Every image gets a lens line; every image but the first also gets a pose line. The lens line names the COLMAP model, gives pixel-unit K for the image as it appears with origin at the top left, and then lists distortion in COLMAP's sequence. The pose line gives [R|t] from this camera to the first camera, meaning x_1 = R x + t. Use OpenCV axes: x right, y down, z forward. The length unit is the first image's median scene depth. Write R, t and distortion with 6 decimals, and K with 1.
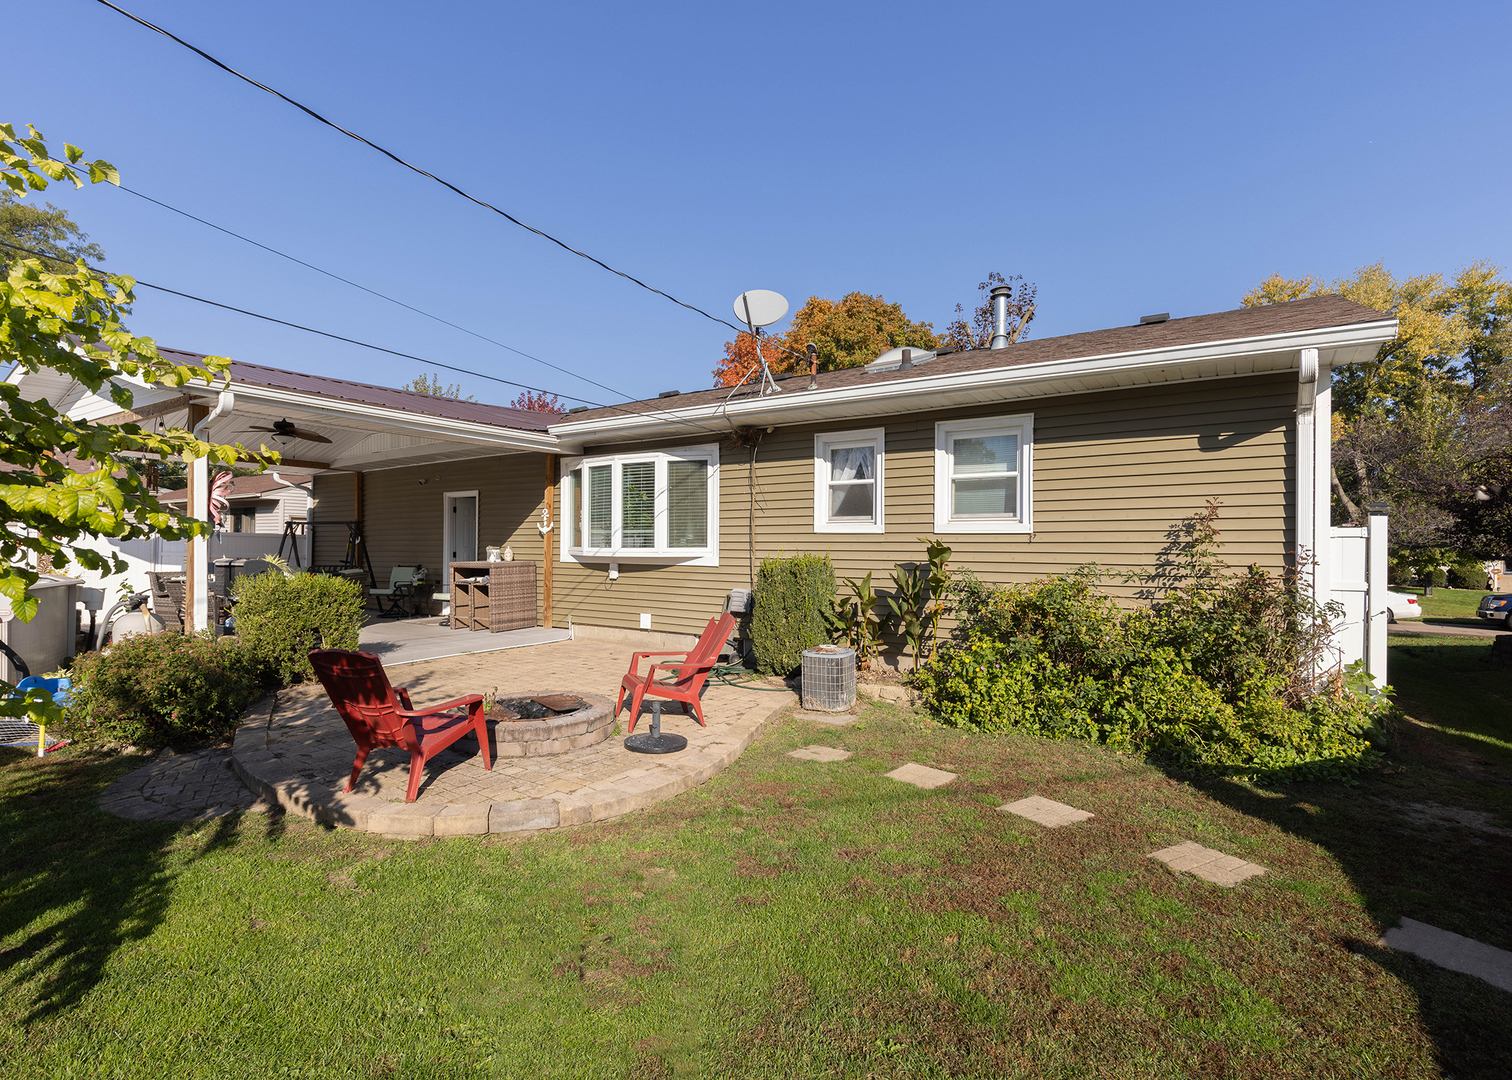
lens RADIAL K [[727.9, 0, 768.0], [0, 727.9, 517.6], [0, 0, 1]] dist [0.002811, -0.000151]
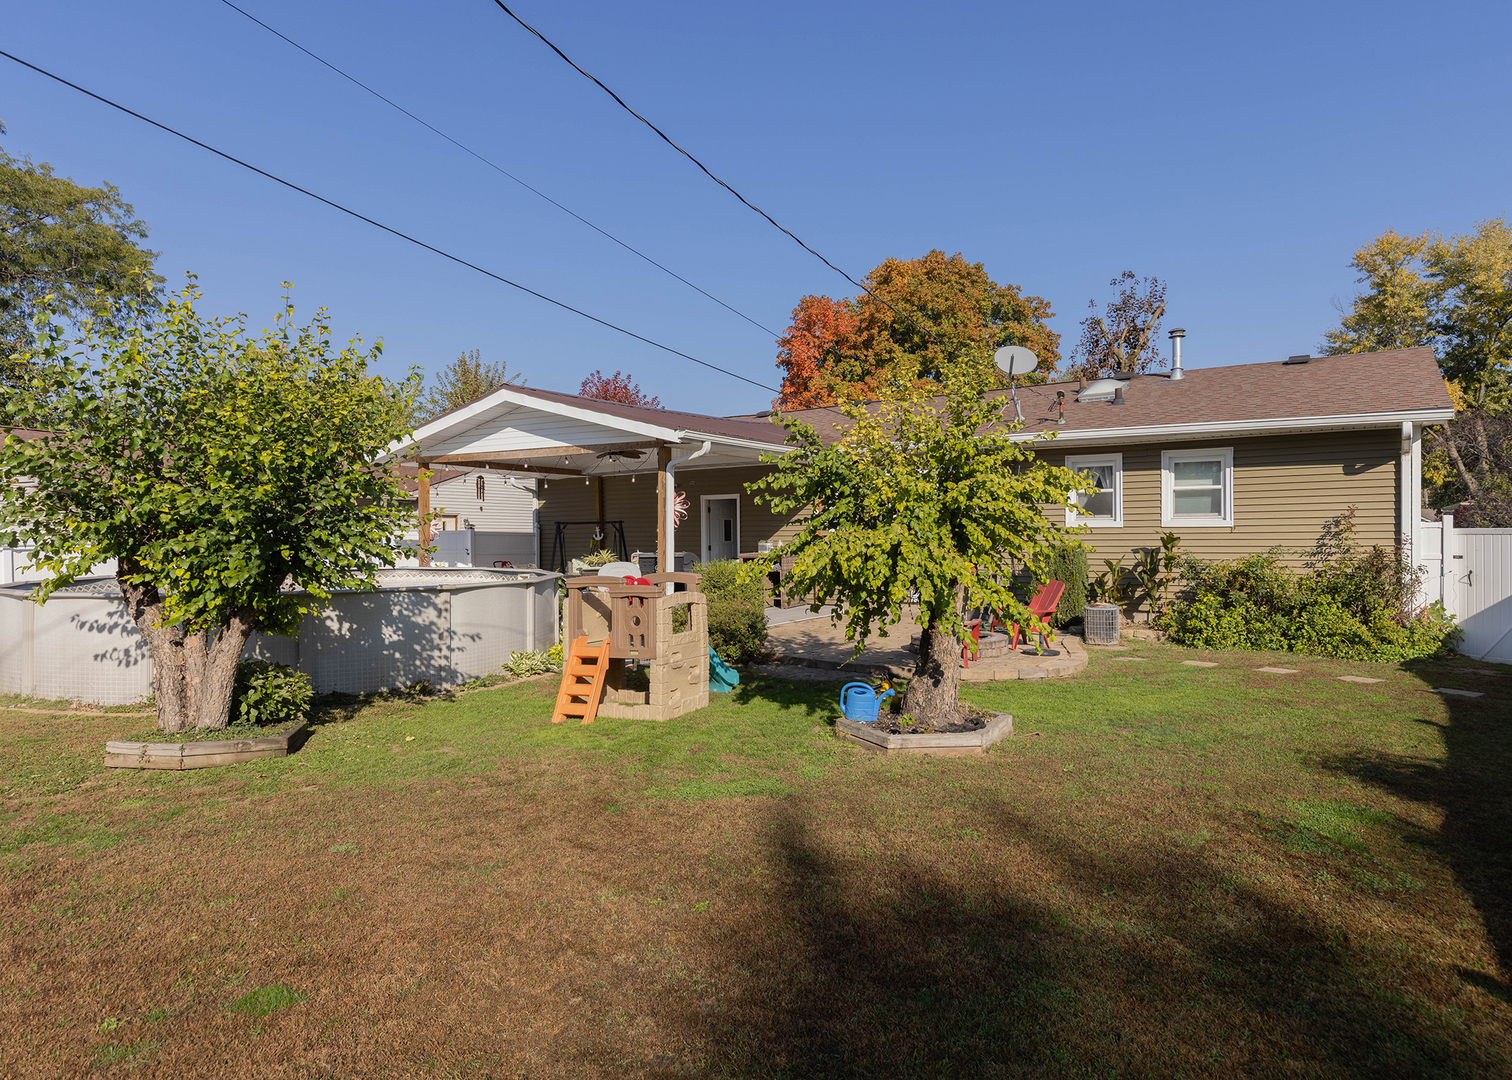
lens RADIAL K [[935.3, 0, 785.4], [0, 935.3, 509.6], [0, 0, 1]] dist [-0.004105, -0.000651]
pose [[0.999406, -0.013445, 0.031725, -0.633785], [0.013024, 0.999825, 0.013458, -0.052660], [-0.031901, -0.013037, 0.999406, -0.918945]]
